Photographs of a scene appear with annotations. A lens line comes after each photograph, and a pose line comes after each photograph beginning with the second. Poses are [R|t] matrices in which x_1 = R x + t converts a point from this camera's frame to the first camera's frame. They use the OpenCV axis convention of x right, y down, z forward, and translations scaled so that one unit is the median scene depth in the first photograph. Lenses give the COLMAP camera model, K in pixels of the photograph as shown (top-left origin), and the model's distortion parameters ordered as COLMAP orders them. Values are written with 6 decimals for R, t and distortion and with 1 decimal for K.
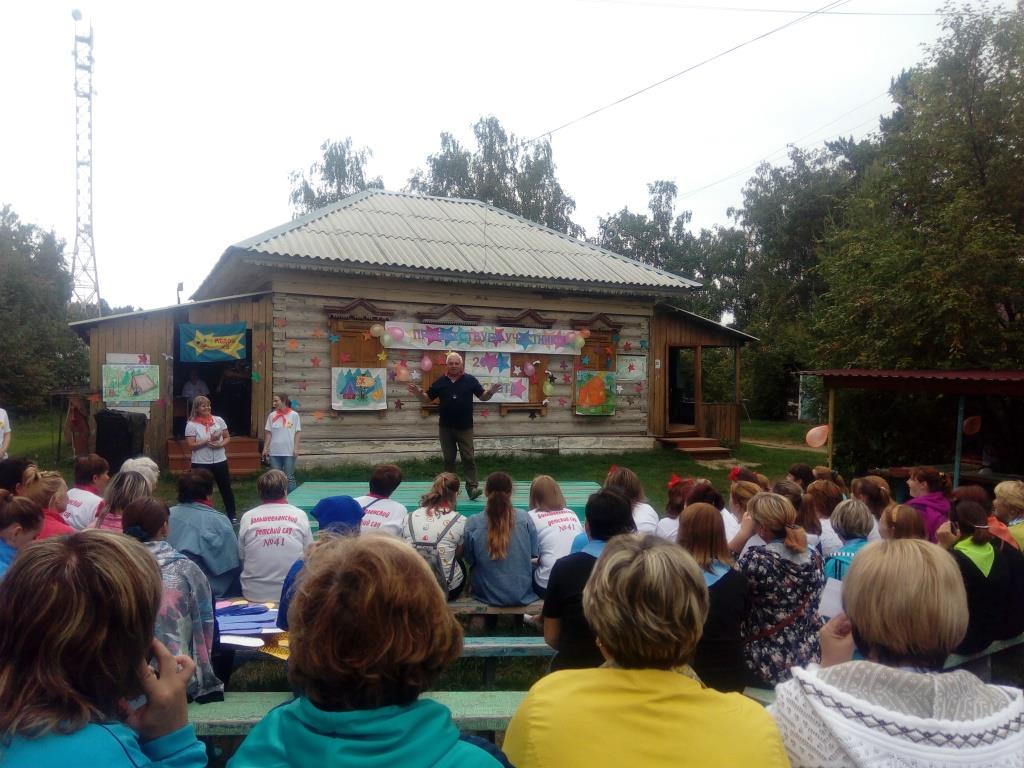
lens RADIAL K [[794.0, 0, 525.1], [0, 794.0, 393.0], [0, 0, 1]] dist [0.127967, -0.200859]
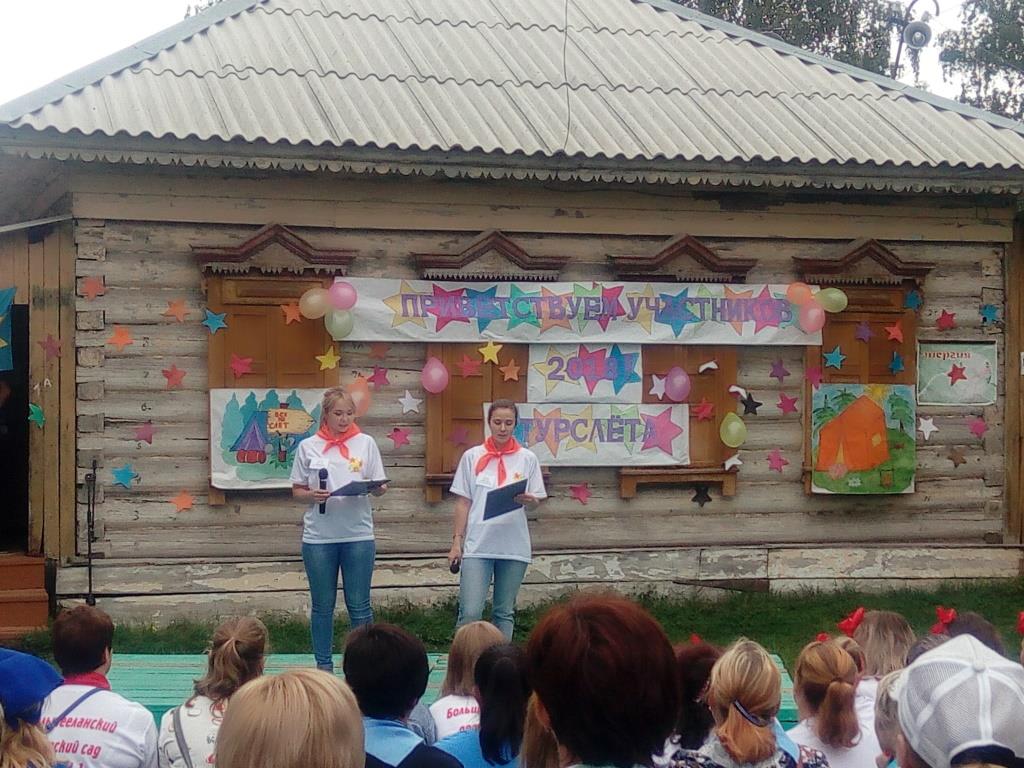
lens RADIAL K [[2125.6, 0, 547.3], [0, 2125.6, 427.2], [0, 0, 1]] dist [0.094554, -0.081394]
pose [[0.990520, -0.016524, -0.136371, 0.080617], [0.015568, 0.999846, -0.008069, 0.000225], [0.136483, 0.005869, 0.990625, -0.090273]]
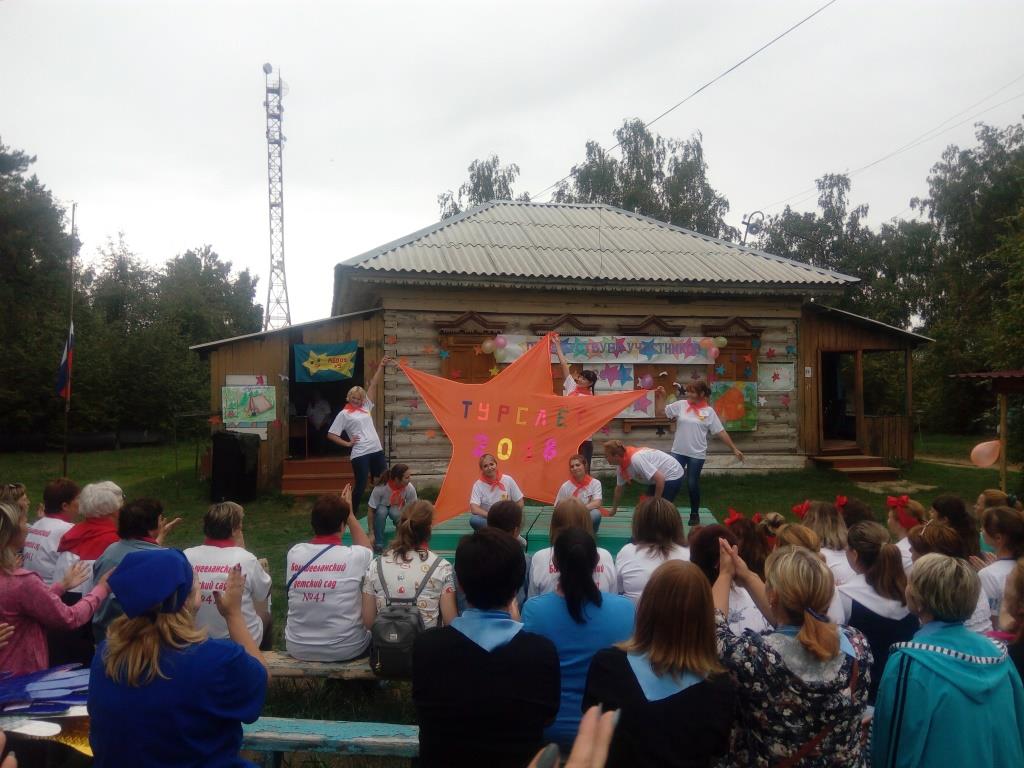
lens RADIAL K [[801.2, 0, 520.4], [0, 801.2, 402.2], [0, 0, 1]] dist [0.104023, -0.167390]
pose [[0.976698, -0.018678, -0.213804, 0.050649], [0.016503, 0.999792, -0.011952, 0.002617], [0.213982, 0.008145, 0.976804, 0.063847]]
